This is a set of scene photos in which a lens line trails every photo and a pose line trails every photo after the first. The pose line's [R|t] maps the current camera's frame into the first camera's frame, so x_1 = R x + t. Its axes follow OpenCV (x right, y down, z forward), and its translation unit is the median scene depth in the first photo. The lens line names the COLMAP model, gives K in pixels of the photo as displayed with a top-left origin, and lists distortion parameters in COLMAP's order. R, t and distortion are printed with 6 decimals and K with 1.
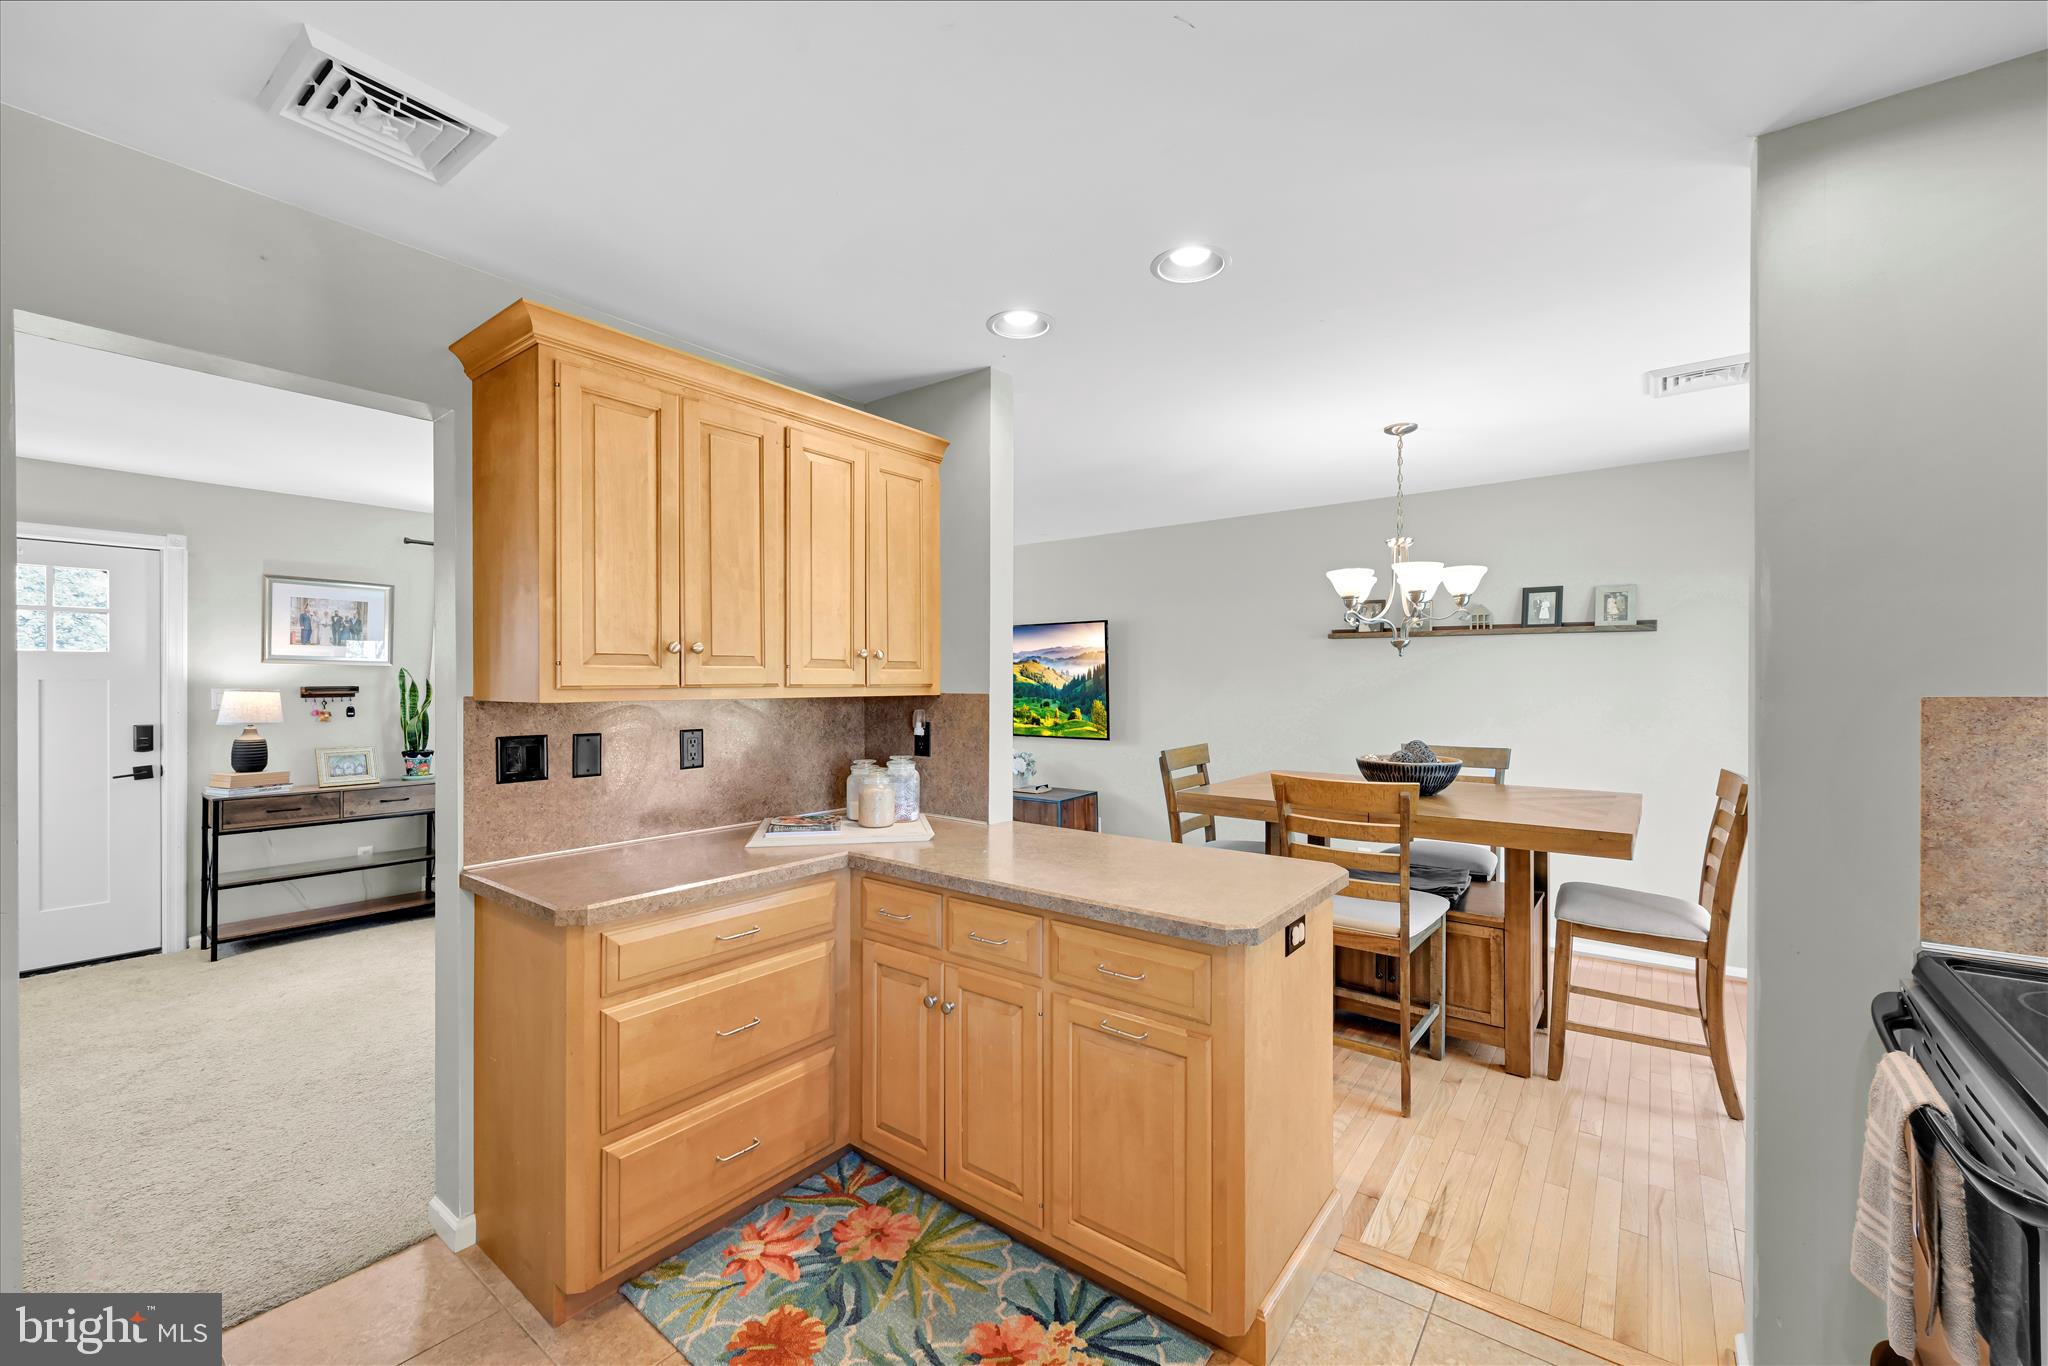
lens RADIAL K [[827.3, 0, 1026.8], [0, 827.3, 683.9], [0, 0, 1]] dist [-0.001826, 0.000371]
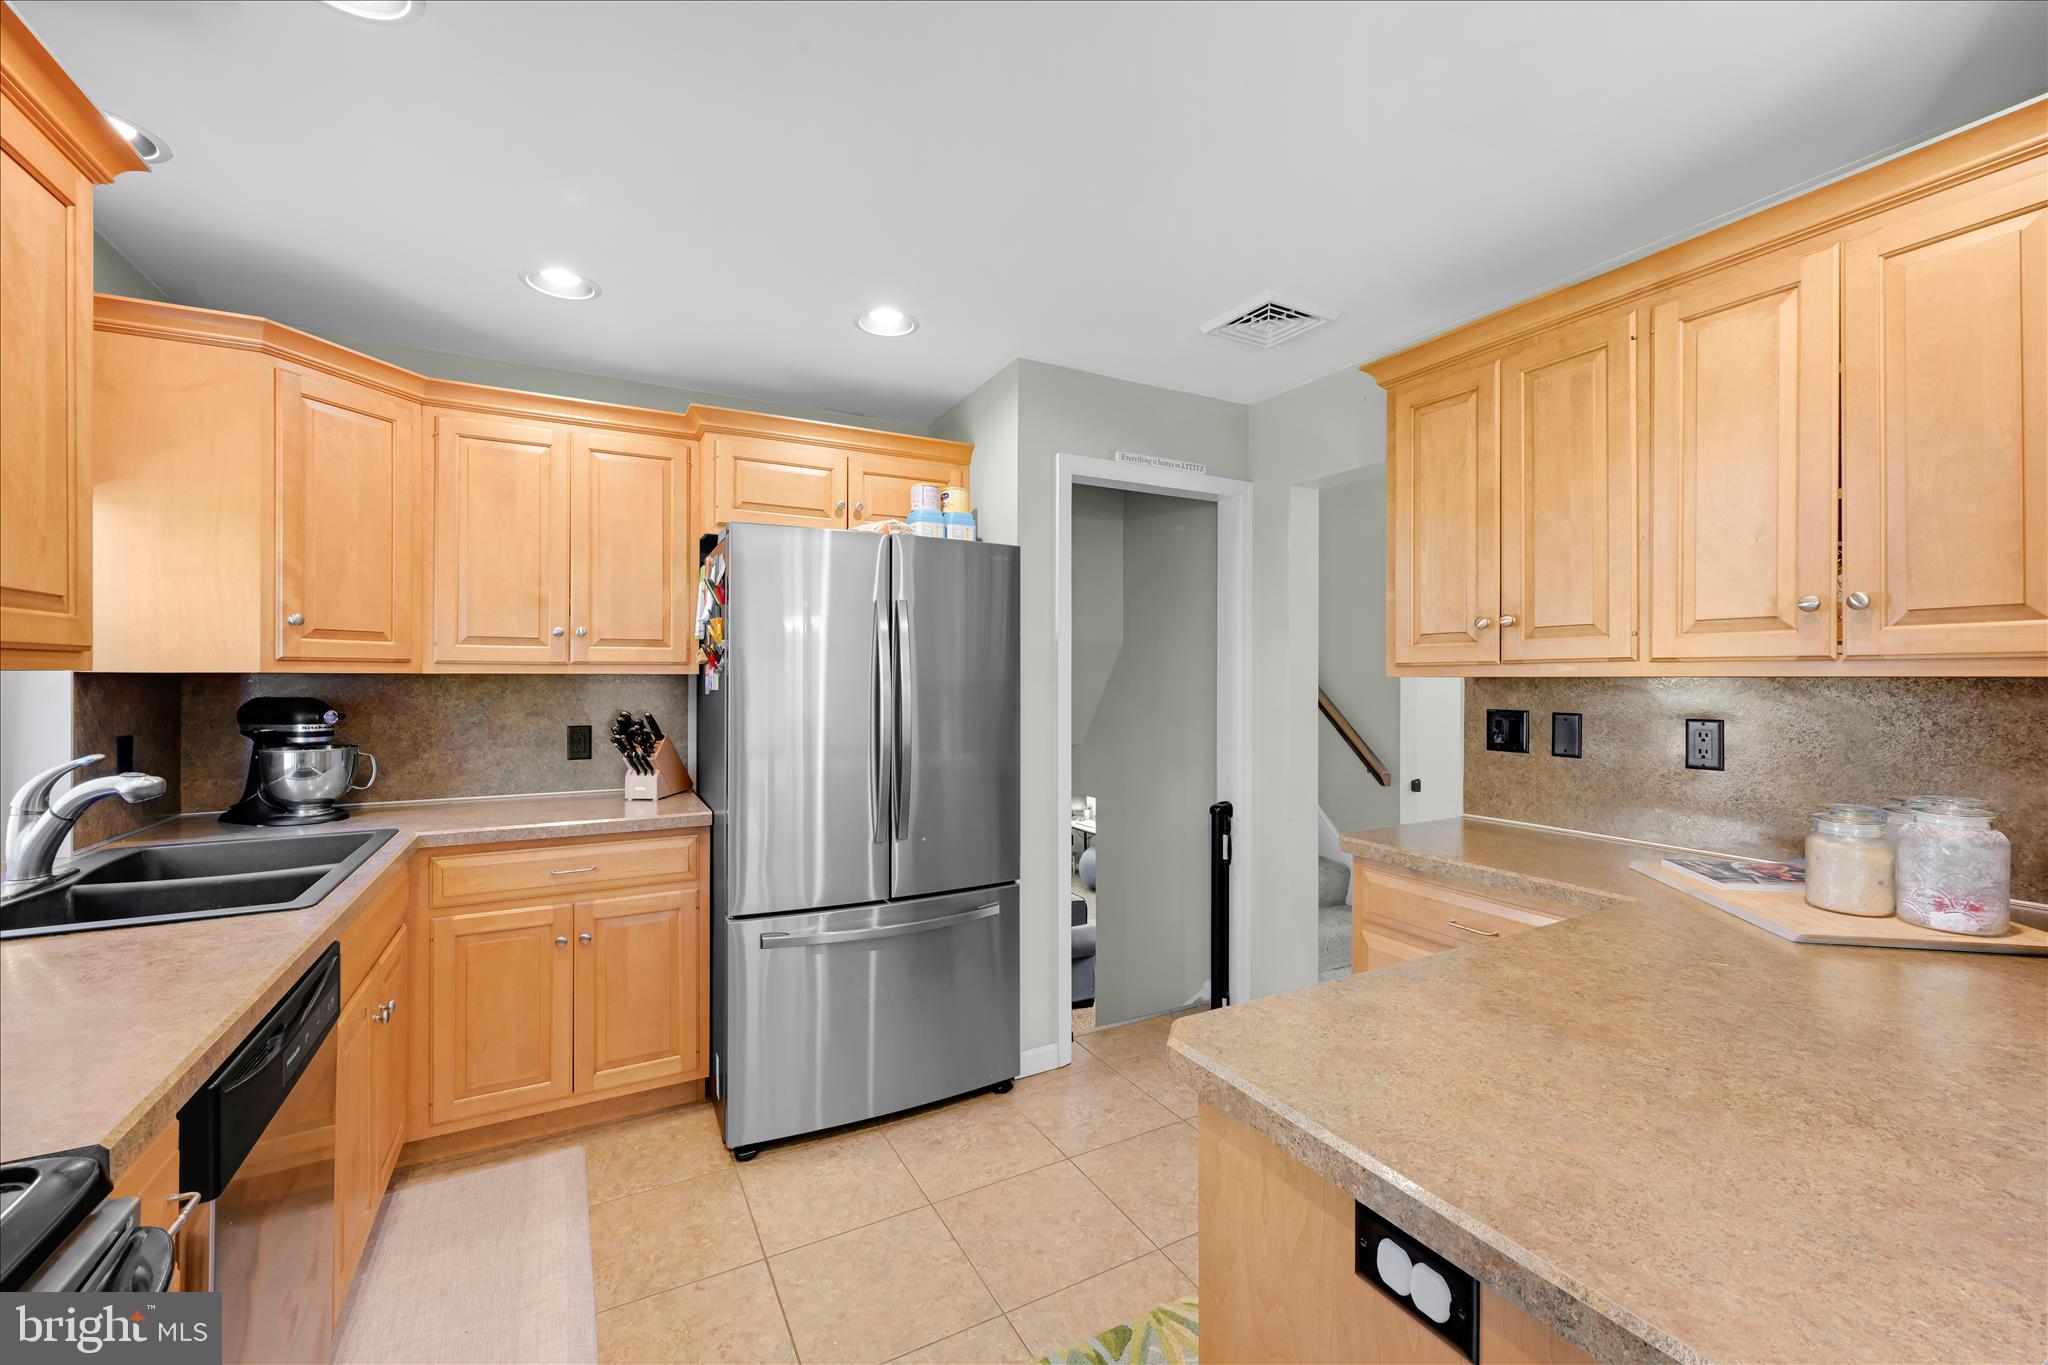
lens RADIAL K [[827.3, 0, 1034.3], [0, 827.3, 675.7], [0, 0, 1]] dist [-0.001826, 0.000371]
pose [[-0.403616, -0.001608, -0.914927, 0.544424], [-0.003385, 0.999994, -0.000264, 0.016377], [0.914922, 0.002990, -0.403619, 0.724891]]
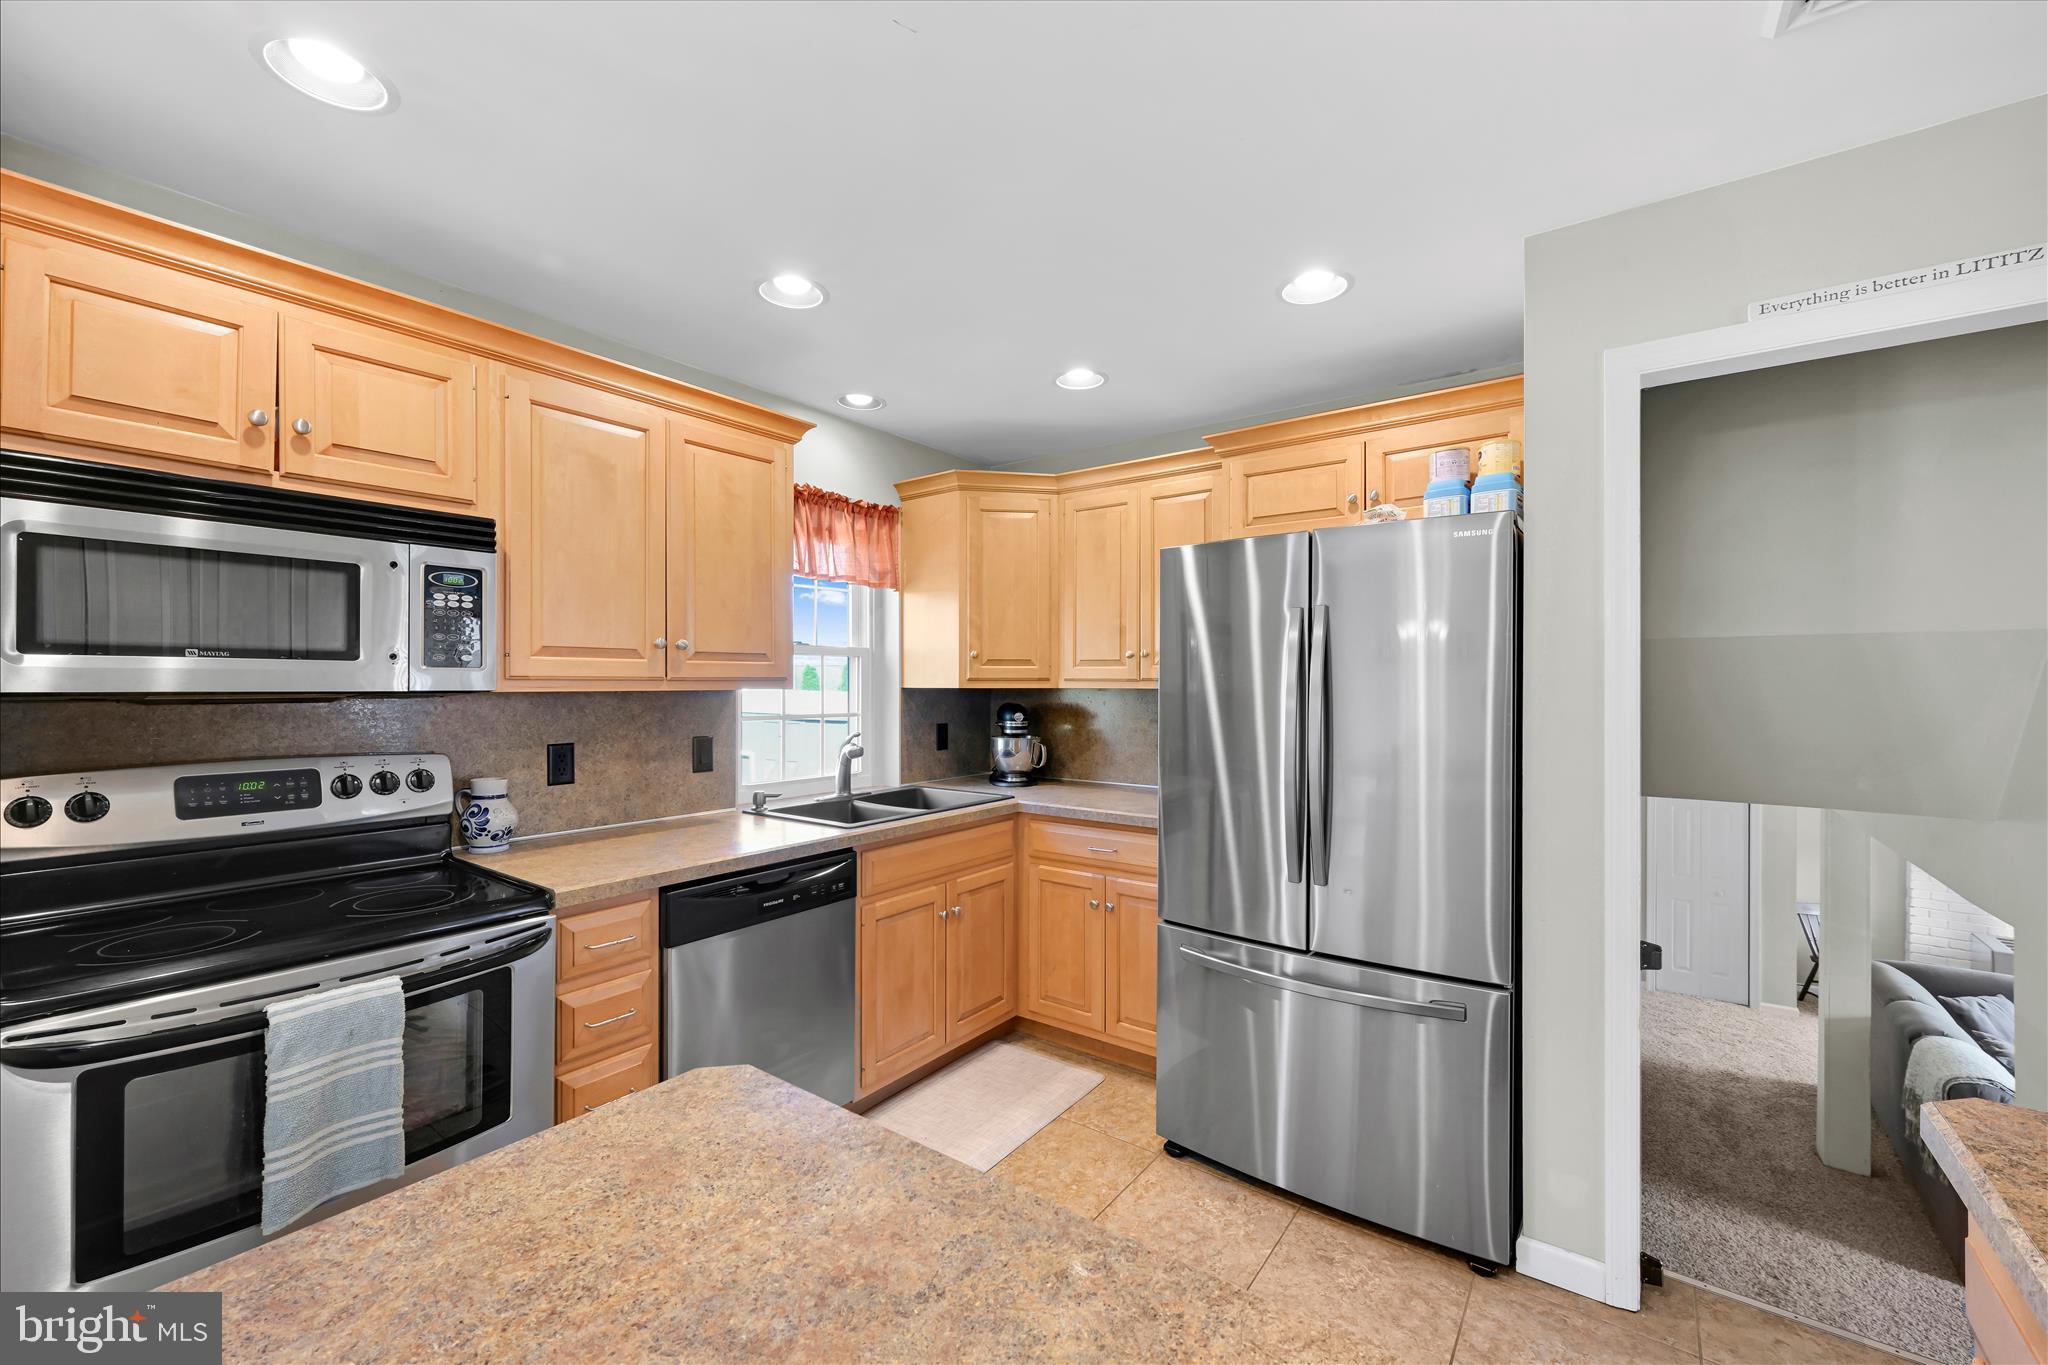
lens RADIAL K [[827.3, 0, 1029.9], [0, 827.3, 681.0], [0, 0, 1]] dist [-0.001826, 0.000371]
pose [[-0.999879, -0.000932, -0.015505, 0.039383], [-0.000956, 0.999998, 0.001556, 0.002816], [0.015503, 0.001571, -0.999879, 1.006386]]
